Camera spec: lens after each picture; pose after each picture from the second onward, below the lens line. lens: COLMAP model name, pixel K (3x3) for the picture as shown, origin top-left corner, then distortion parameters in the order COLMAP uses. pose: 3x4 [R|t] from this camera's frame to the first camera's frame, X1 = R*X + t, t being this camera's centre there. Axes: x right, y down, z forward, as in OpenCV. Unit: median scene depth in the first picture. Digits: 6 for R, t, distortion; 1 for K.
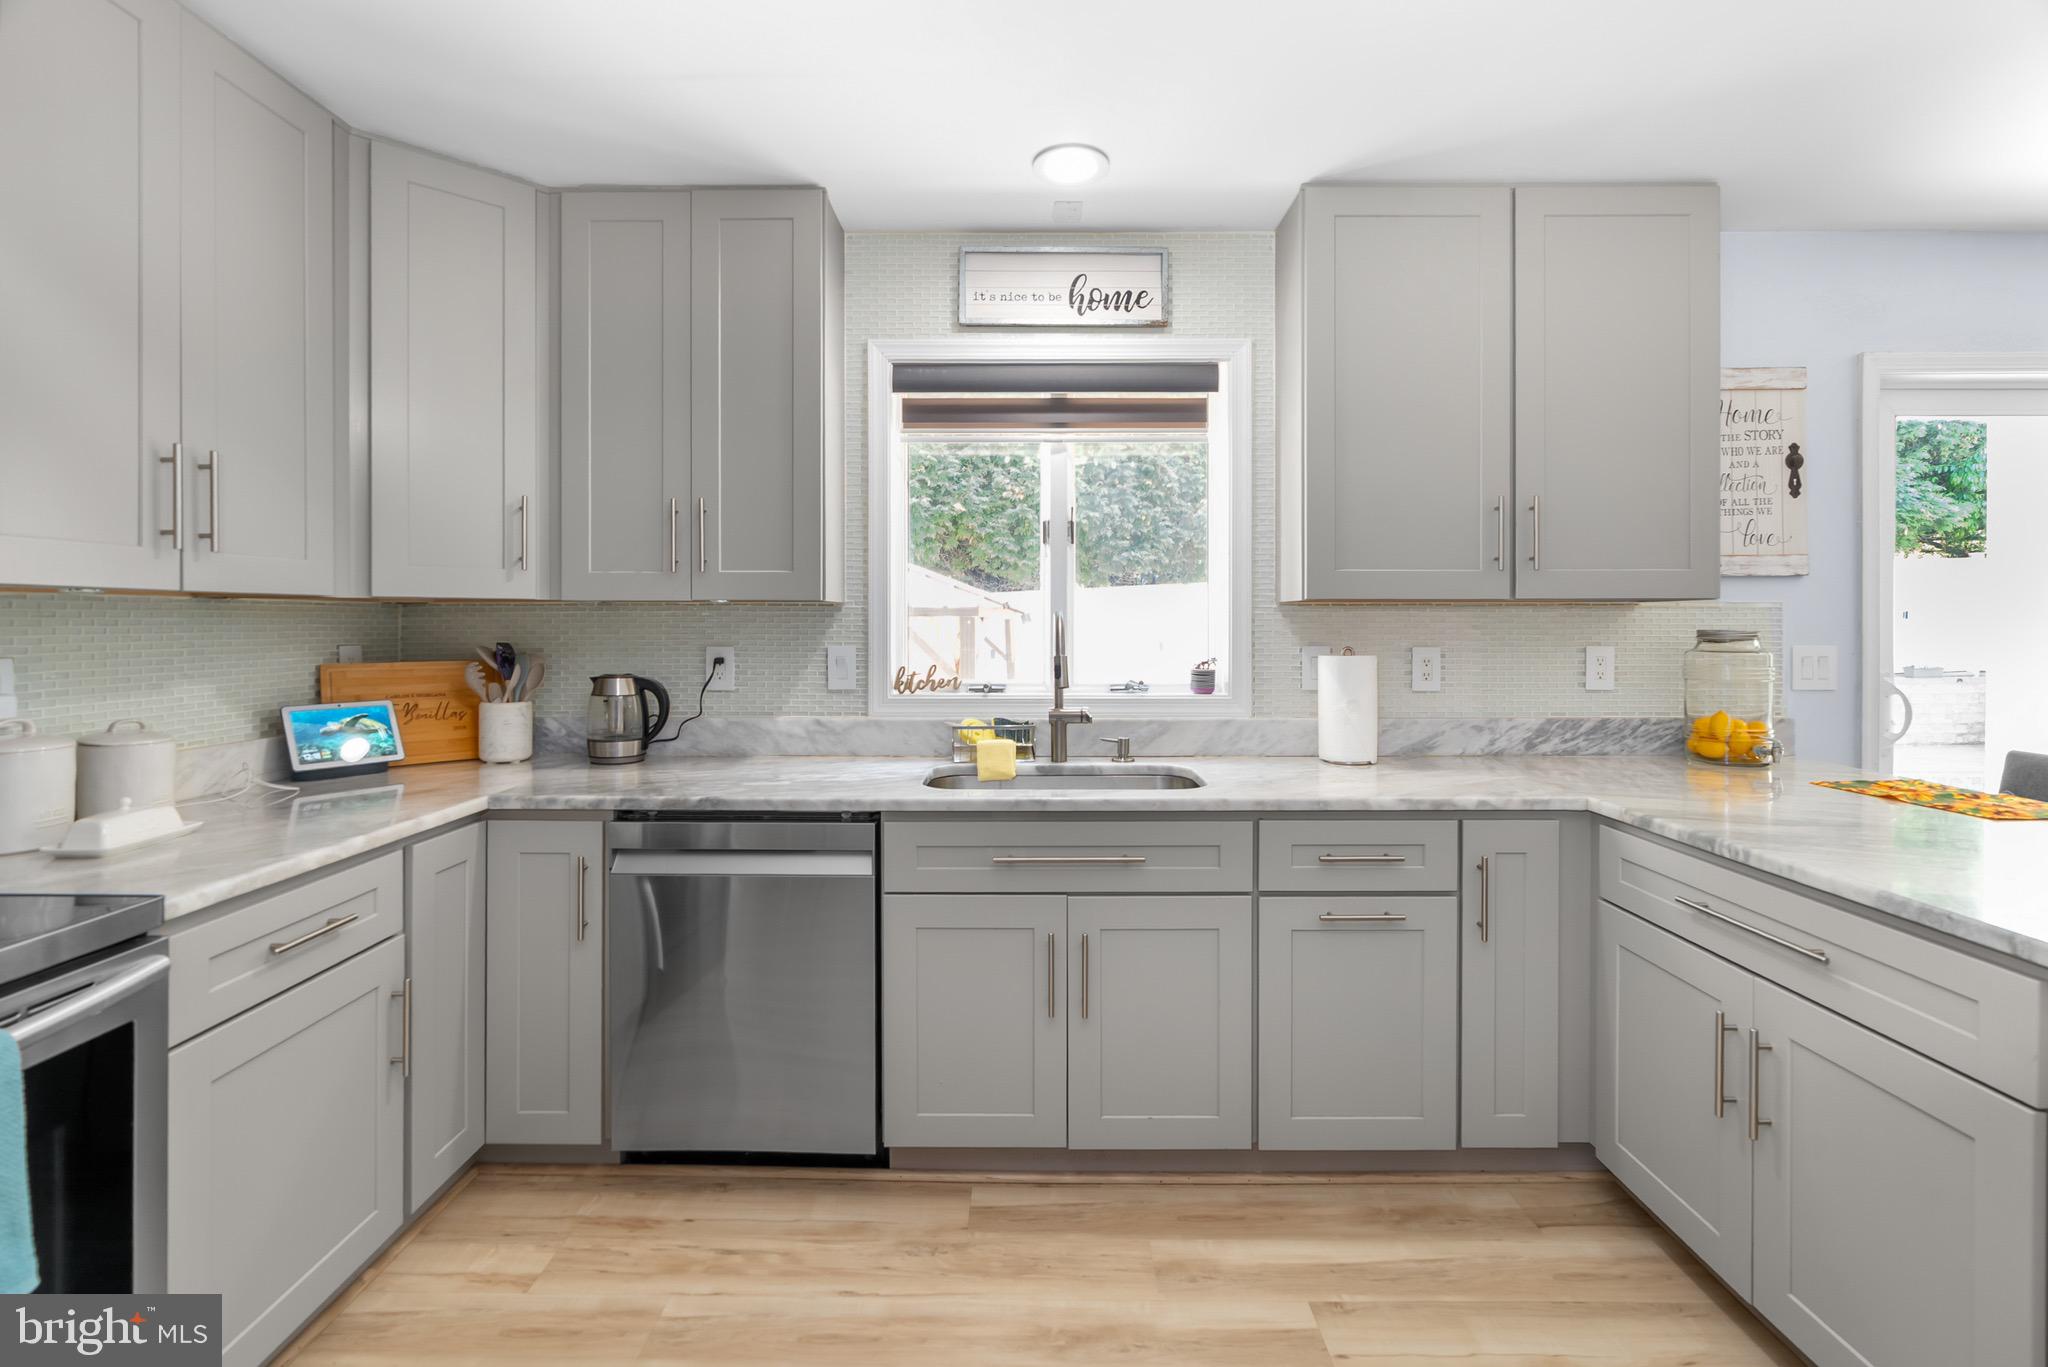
lens RADIAL K [[948.7, 0, 1010.7], [0, 948.7, 623.1], [0, 0, 1]] dist [-0.015543, 0.006079]
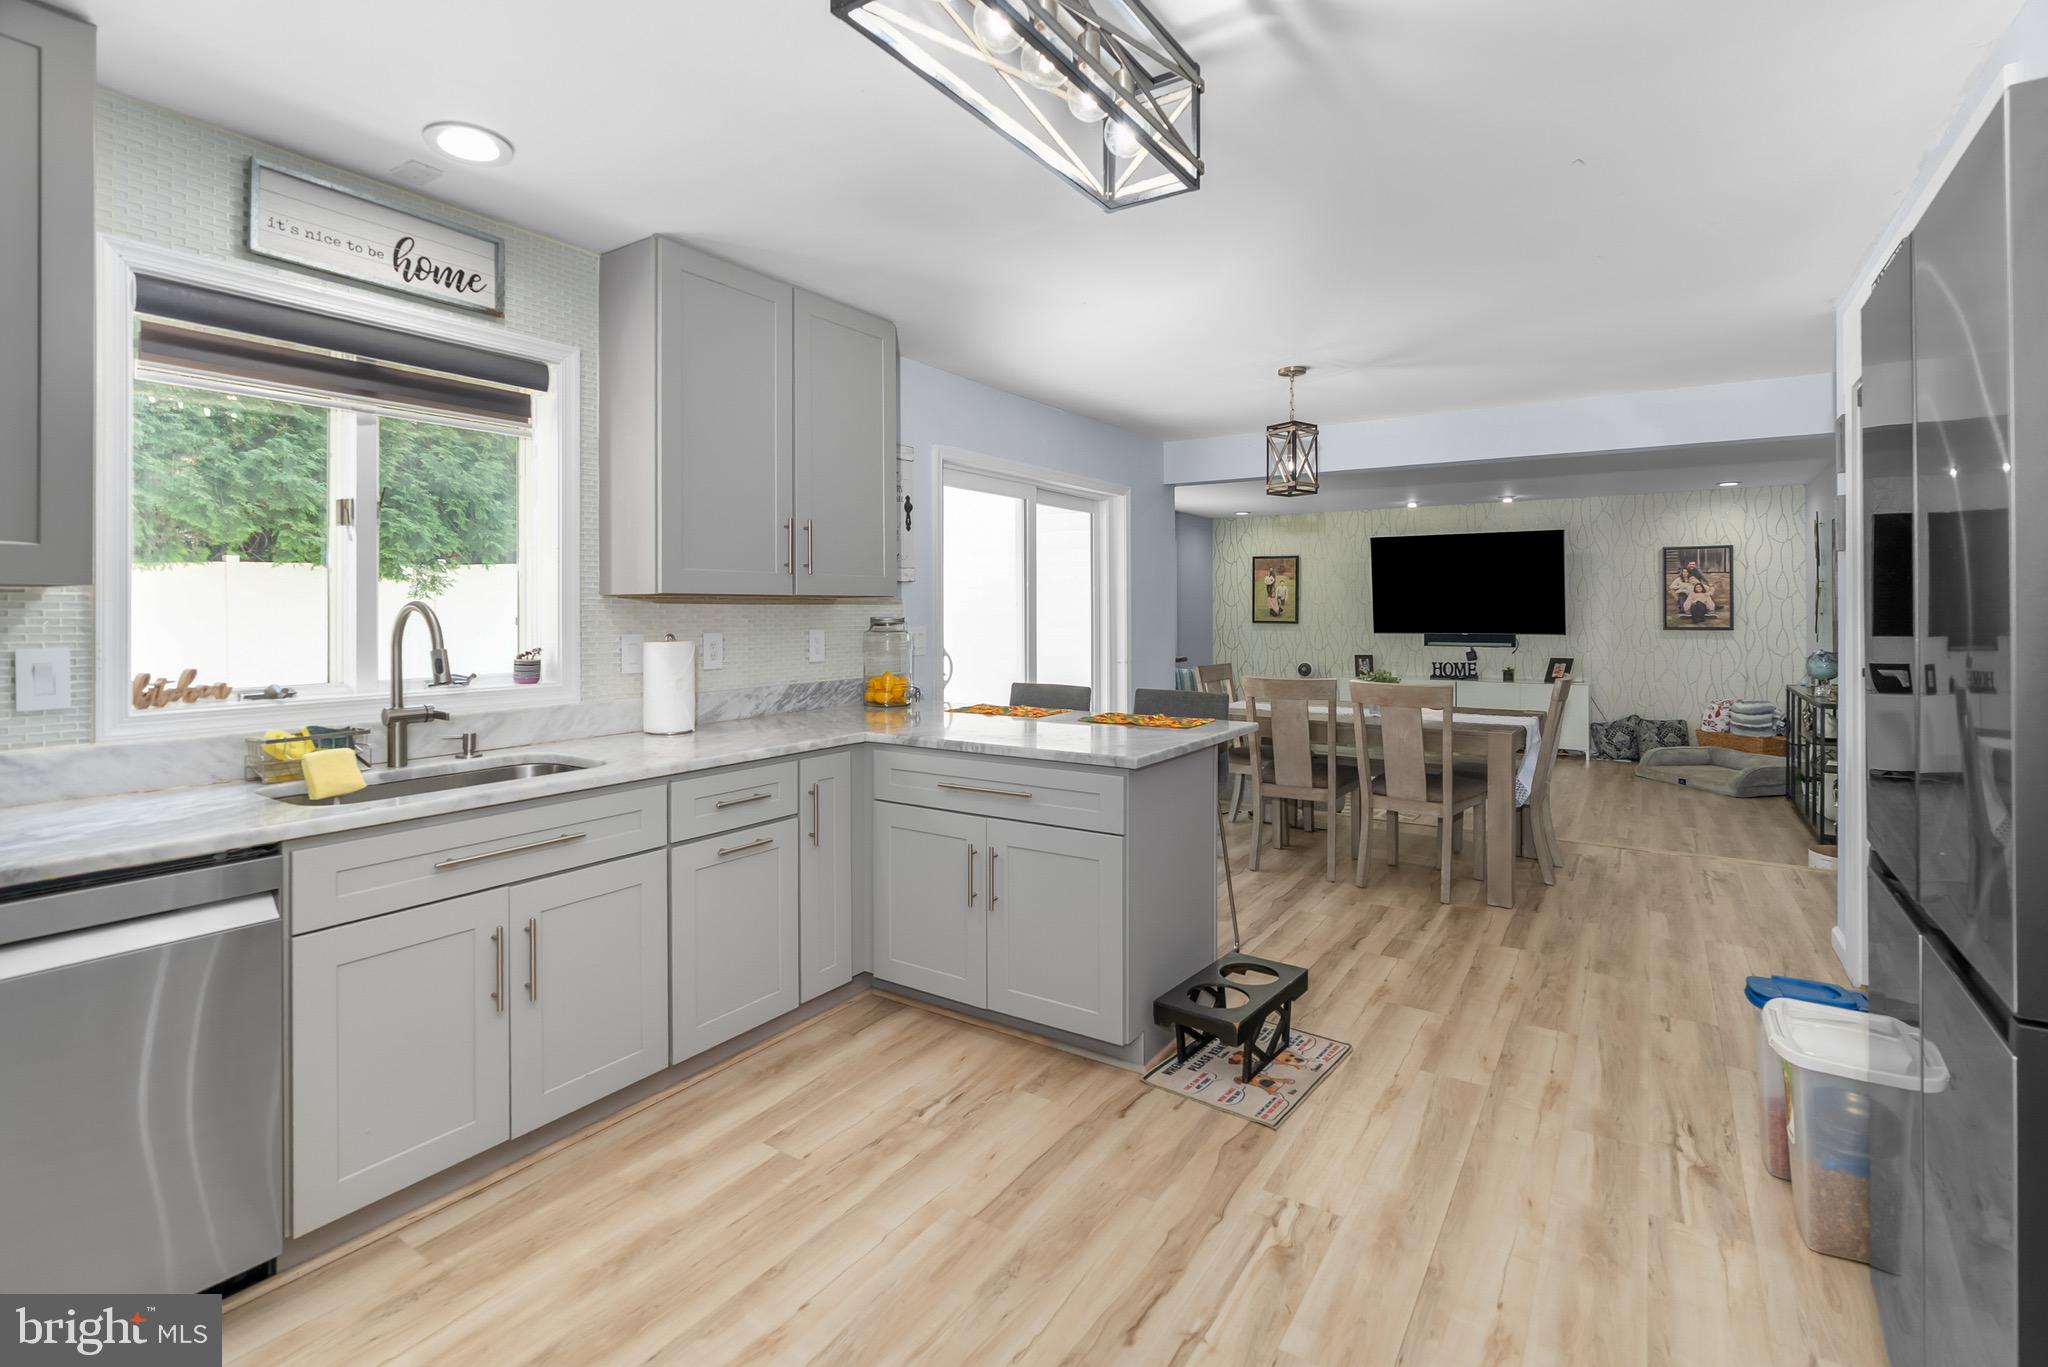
lens RADIAL K [[948.7, 0, 1015.9], [0, 948.7, 610.0], [0, 0, 1]] dist [-0.015543, 0.006079]
pose [[0.547144, -0.000552, 0.837038, -0.379429], [0.003688, 0.999992, -0.001752, -0.001006], [-0.837030, 0.004046, 0.547142, 0.002230]]
